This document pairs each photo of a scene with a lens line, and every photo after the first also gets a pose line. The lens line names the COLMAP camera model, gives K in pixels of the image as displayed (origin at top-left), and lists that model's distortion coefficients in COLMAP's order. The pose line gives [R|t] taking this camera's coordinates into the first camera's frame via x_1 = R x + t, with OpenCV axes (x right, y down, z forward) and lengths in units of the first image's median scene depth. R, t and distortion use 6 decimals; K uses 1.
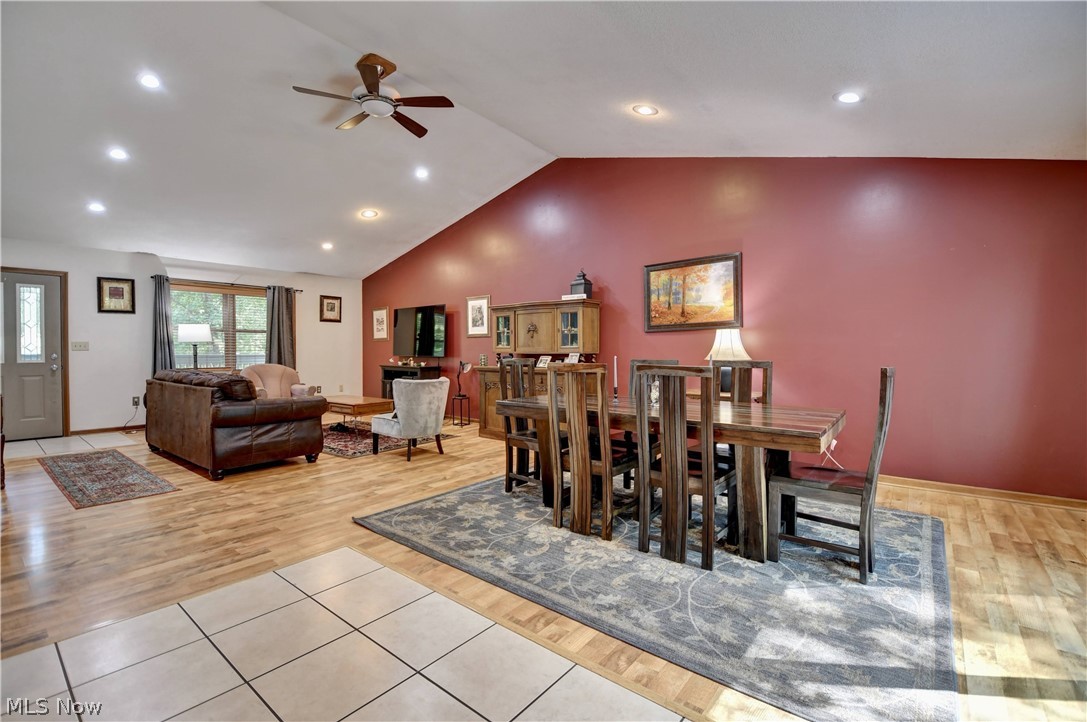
lens RADIAL K [[473.9, 0, 545.0], [0, 473.9, 356.5], [0, 0, 1]] dist [-0.009421, -0.007226]
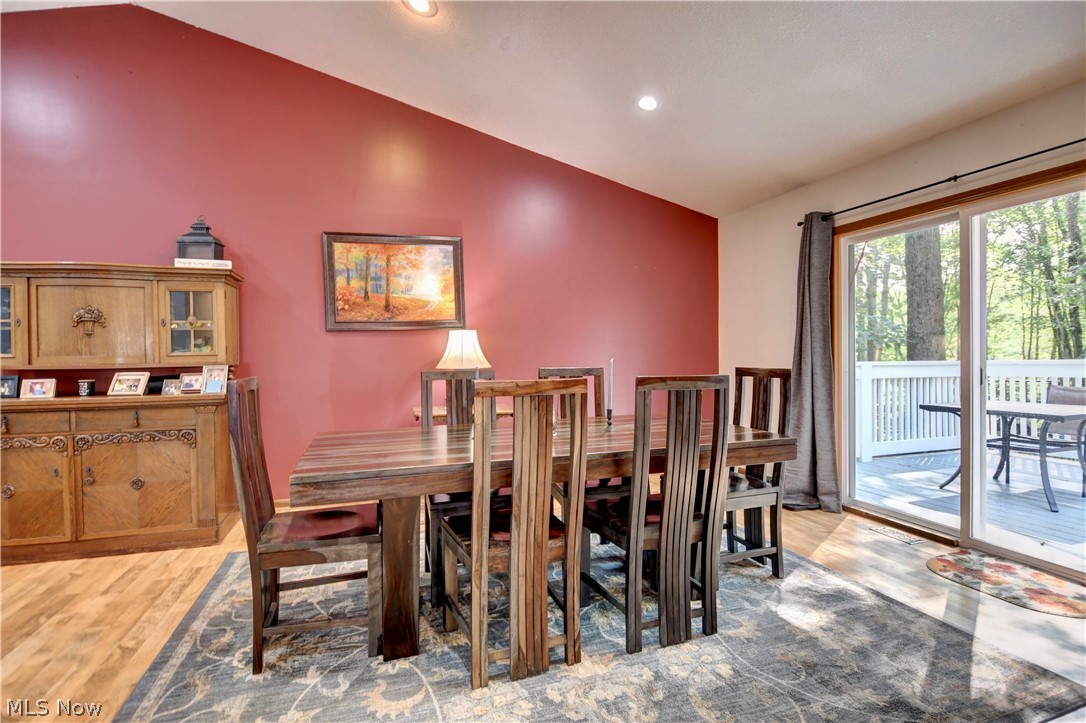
lens RADIAL K [[521.0, 0, 551.5], [0, 521.0, 356.0], [0, 0, 1]] dist [-0.004817, -0.005831]
pose [[0.540947, -0.009552, 0.841002, -0.260399], [0.023906, 0.999706, -0.004023, -0.006426], [-0.840717, 0.022282, 0.541016, 0.372265]]
